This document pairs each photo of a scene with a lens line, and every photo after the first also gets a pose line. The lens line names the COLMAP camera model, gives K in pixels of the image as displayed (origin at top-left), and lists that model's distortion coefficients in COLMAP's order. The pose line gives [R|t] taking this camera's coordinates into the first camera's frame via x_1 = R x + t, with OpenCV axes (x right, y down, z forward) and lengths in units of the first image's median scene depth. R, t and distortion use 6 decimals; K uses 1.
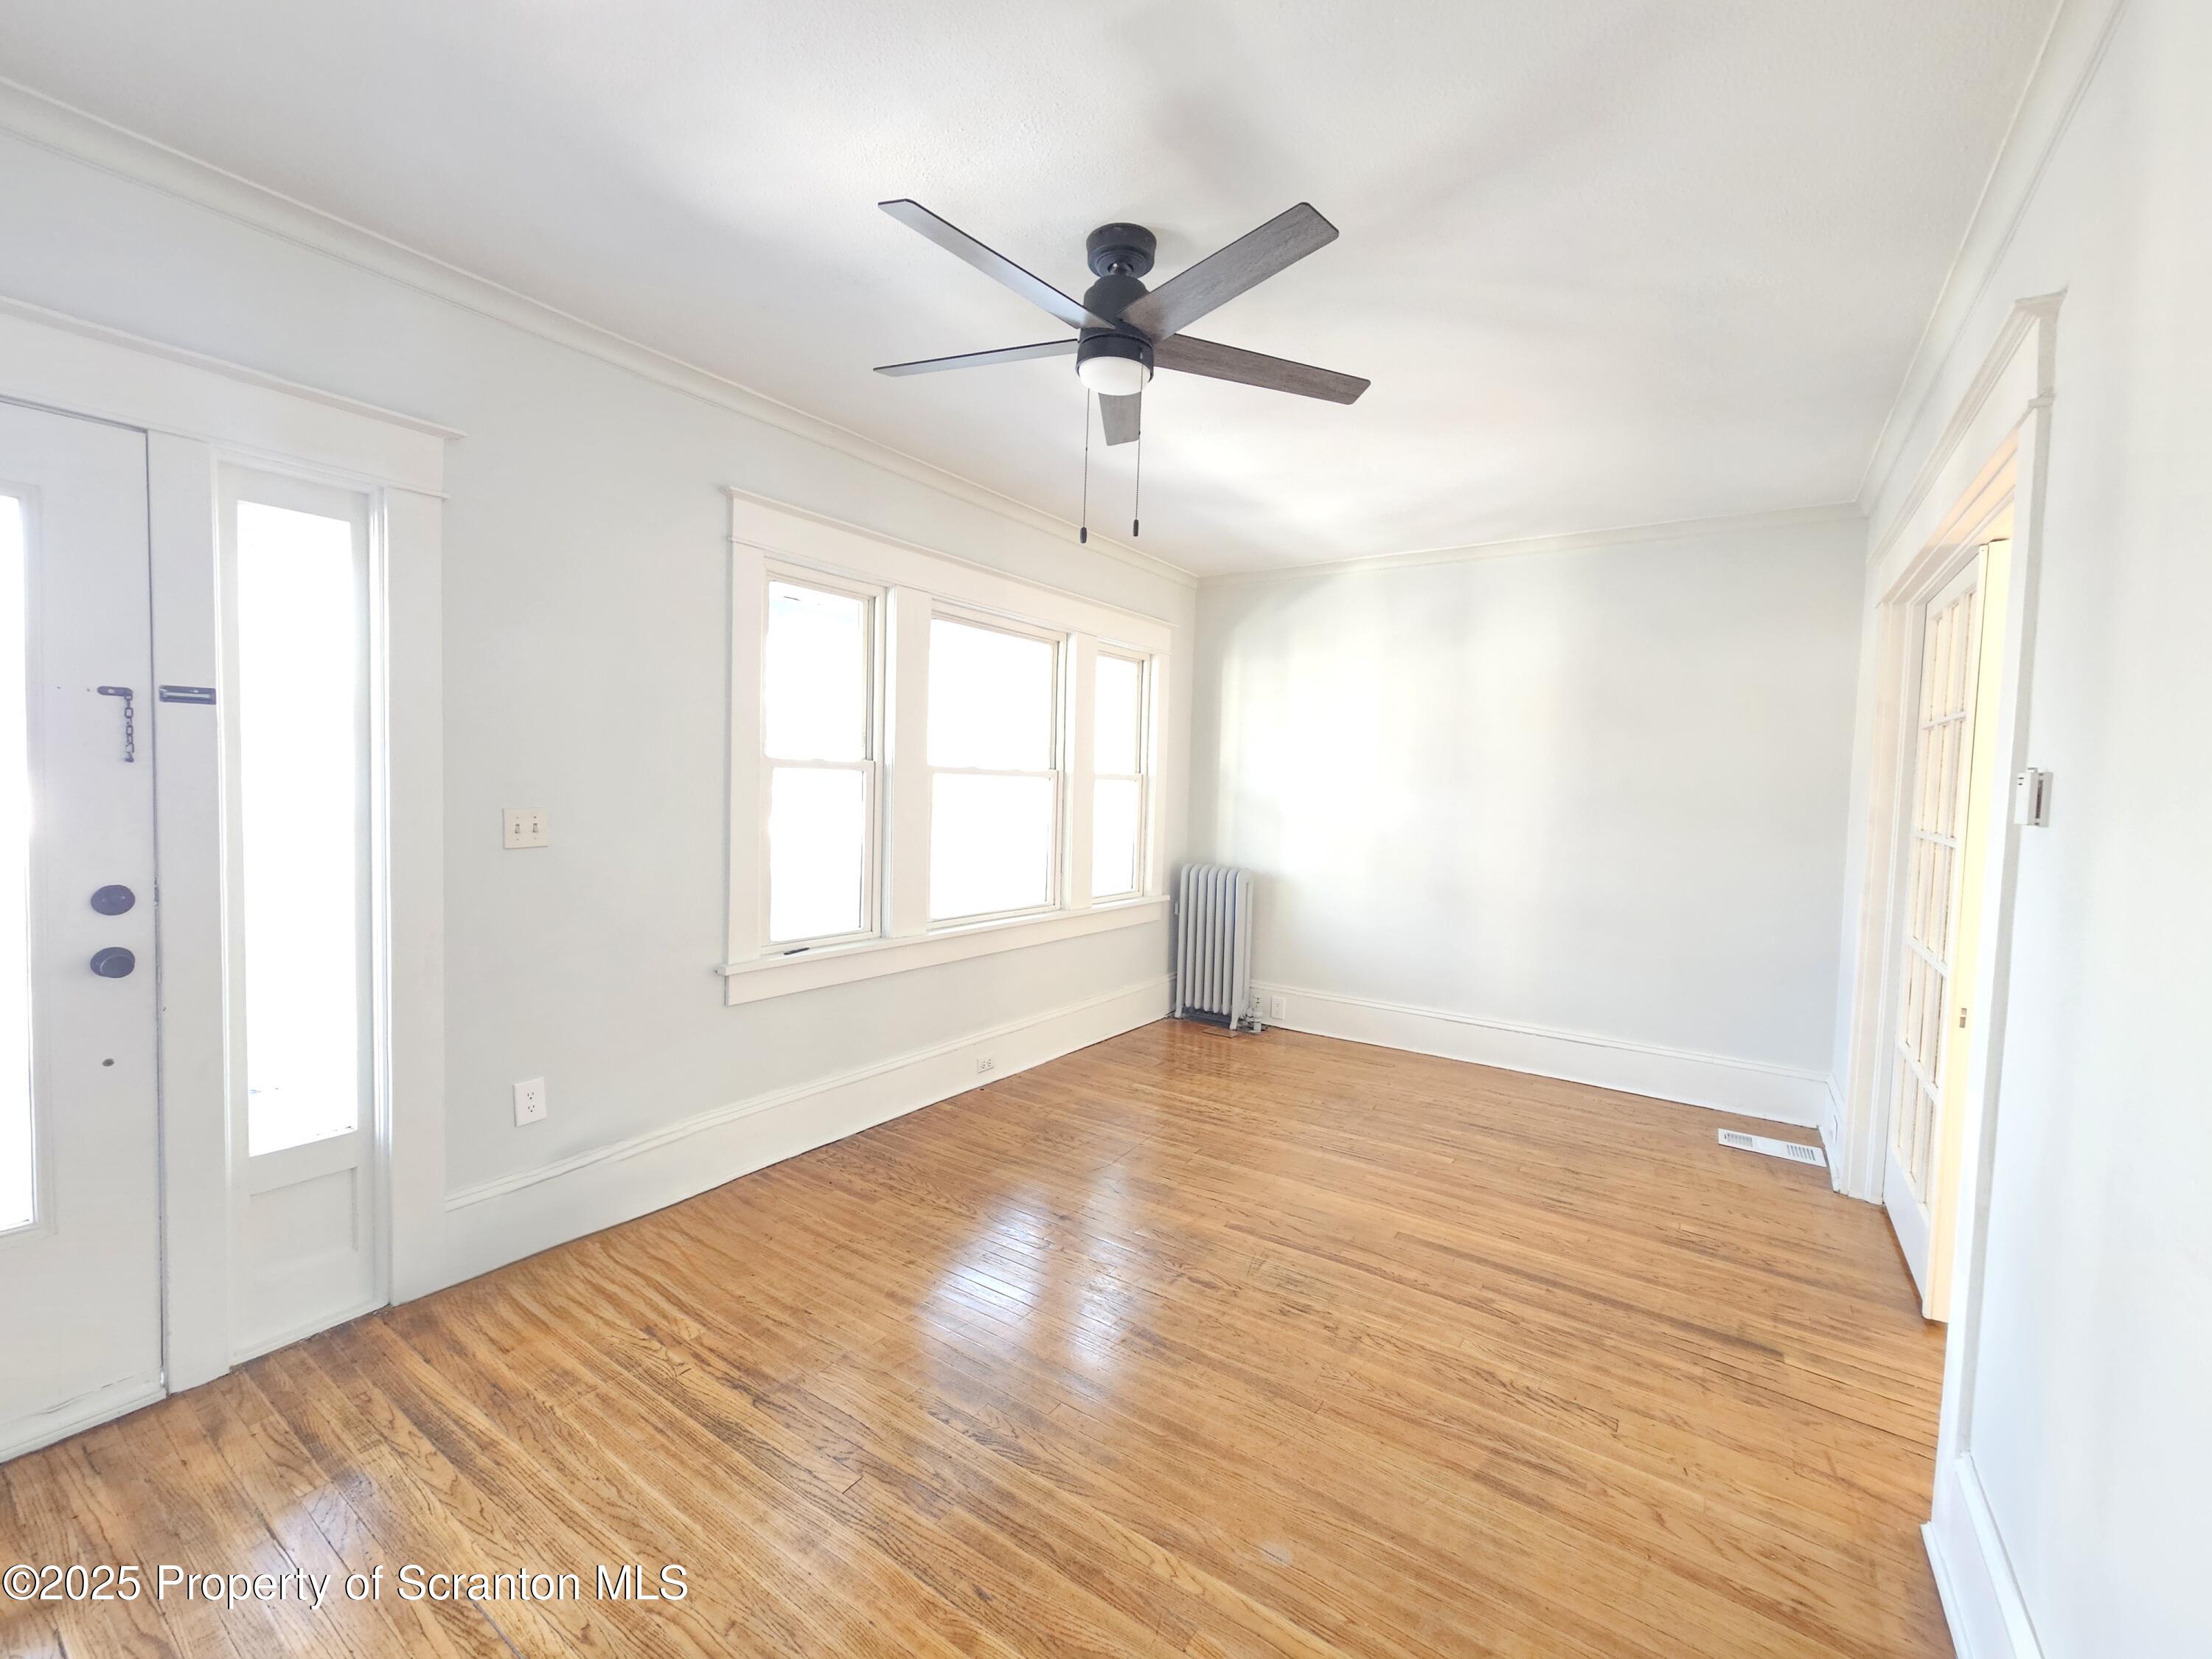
lens RADIAL K [[901.3, 0, 1107.1], [0, 901.3, 831.6], [0, 0, 1]] dist [0.000377, -0.000454]
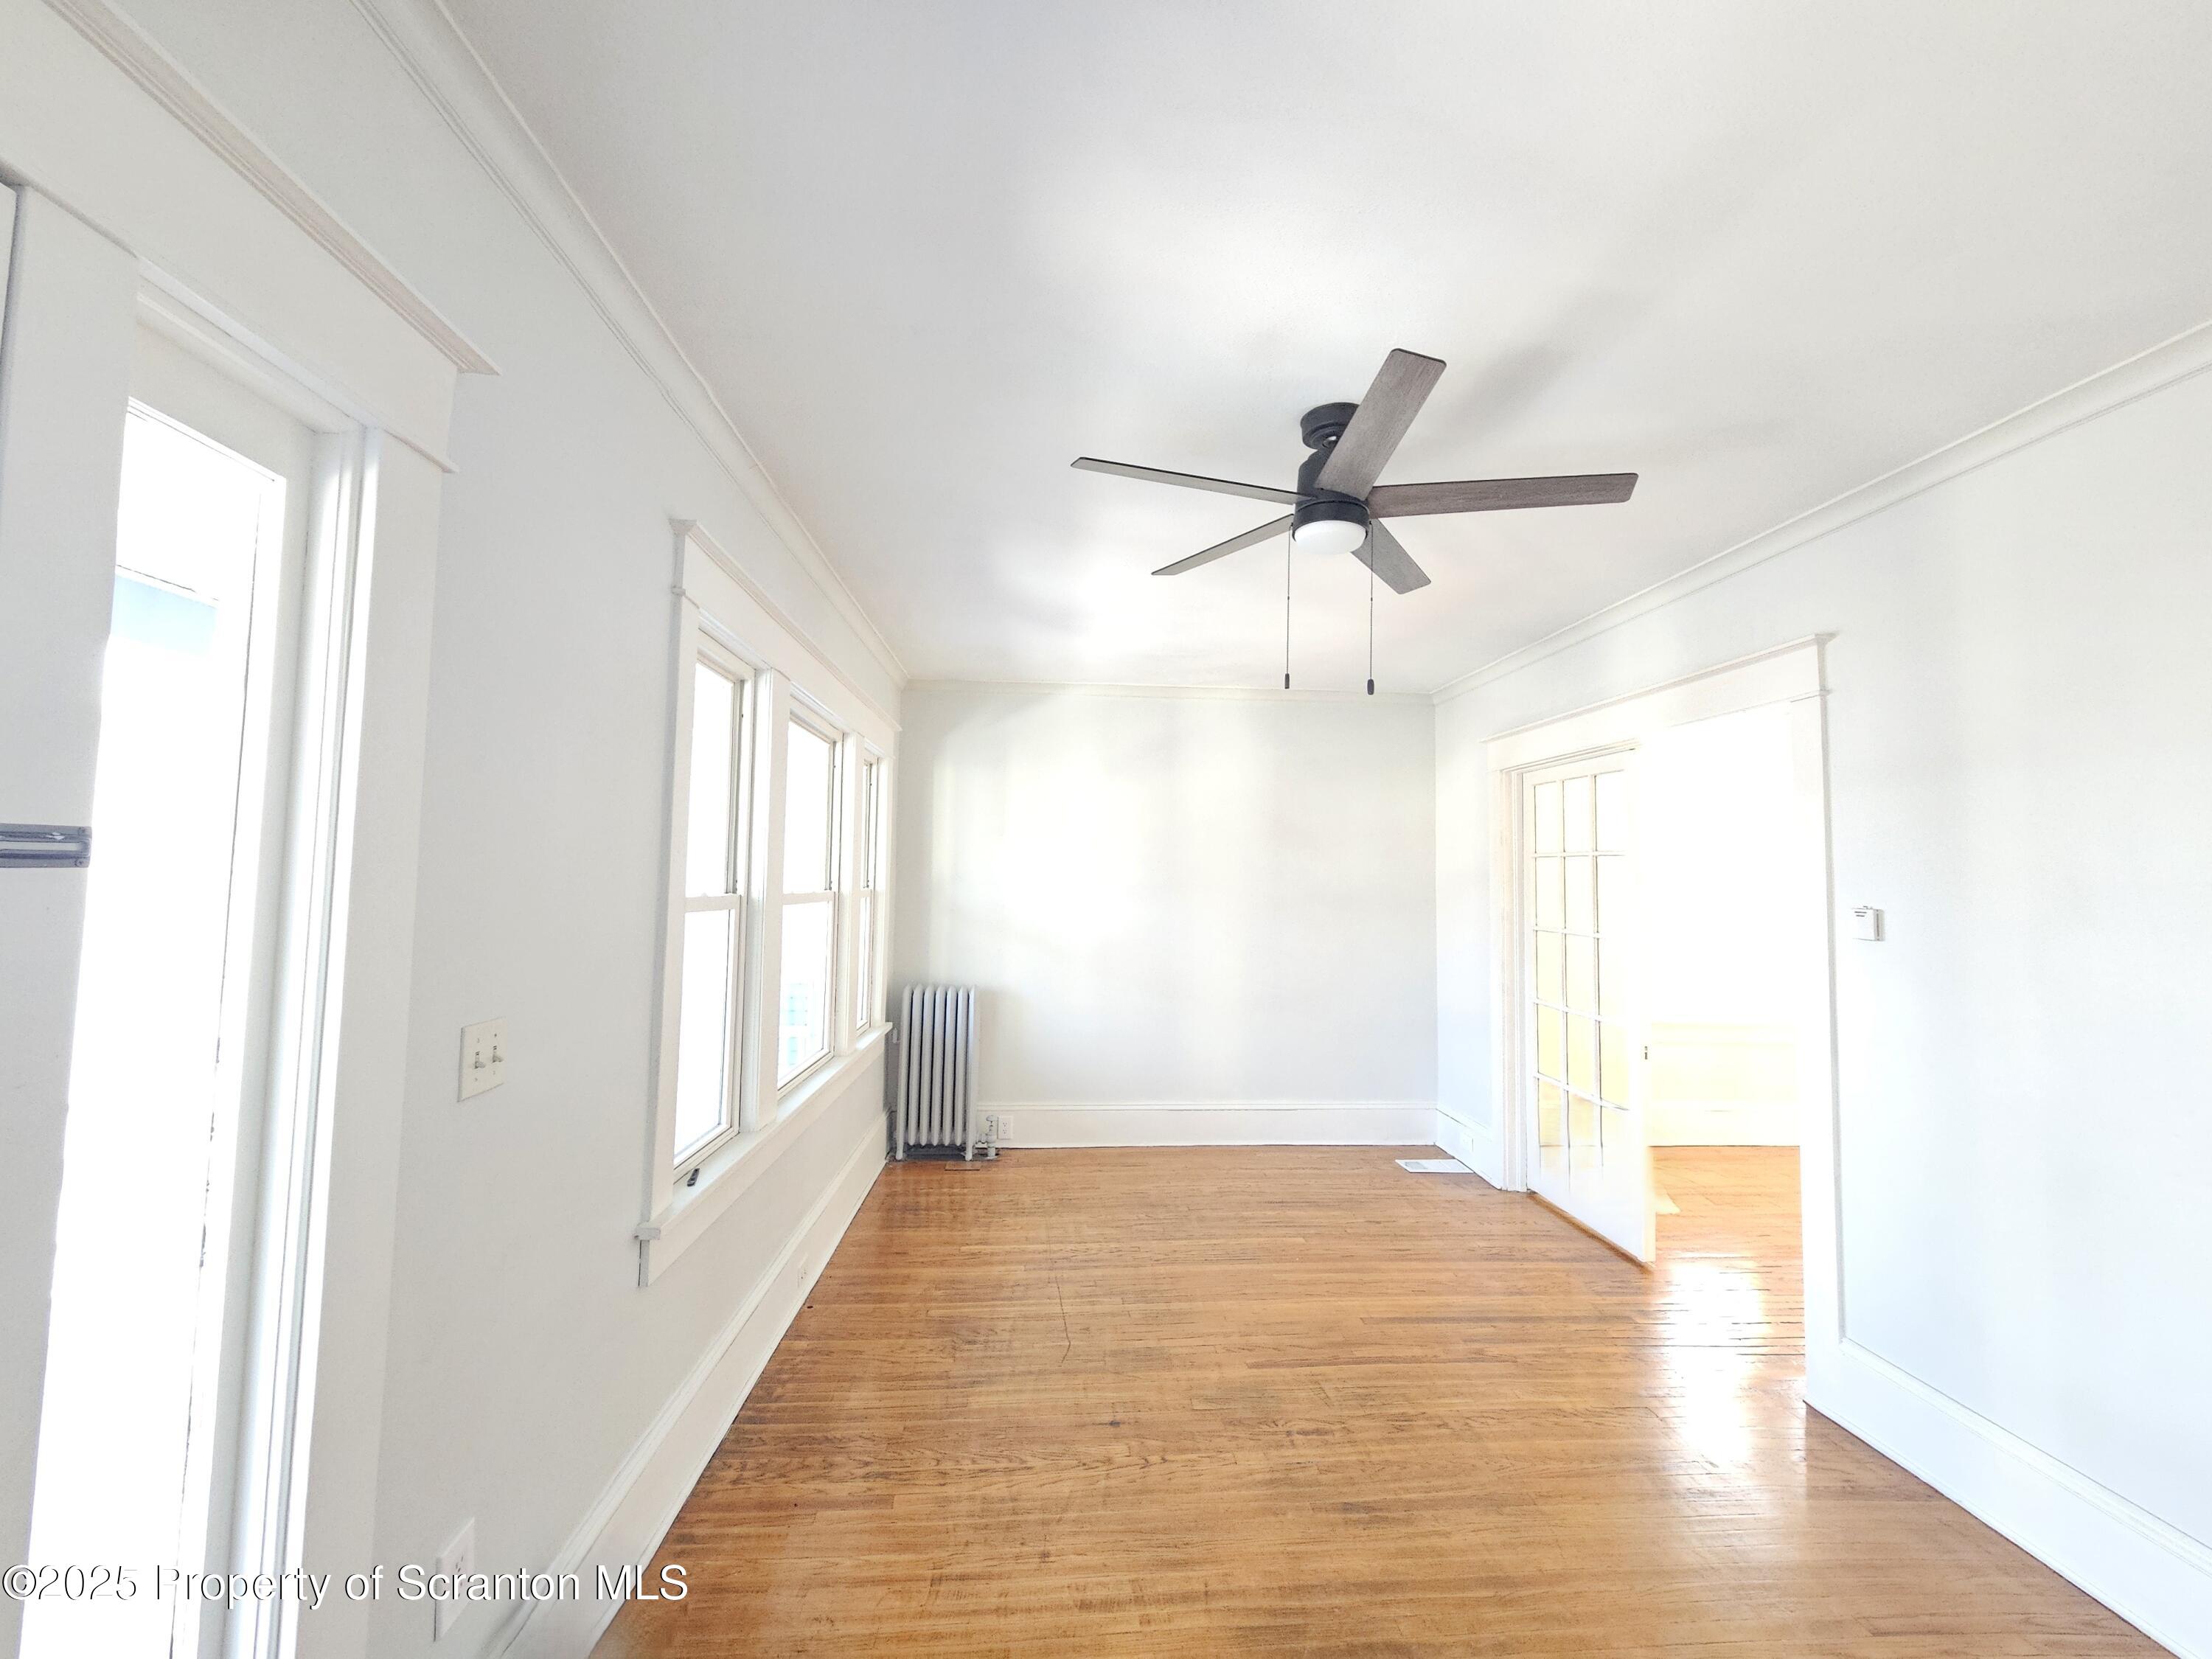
lens RADIAL K [[901.3, 0, 1107.1], [0, 901.3, 831.6], [0, 0, 1]] dist [0.000377, -0.000454]
pose [[0.786918, 0.014649, 0.616884, -0.489038], [0.043811, 0.995869, -0.079535, -0.058221], [-0.615500, 0.089614, 0.783025, 0.223058]]
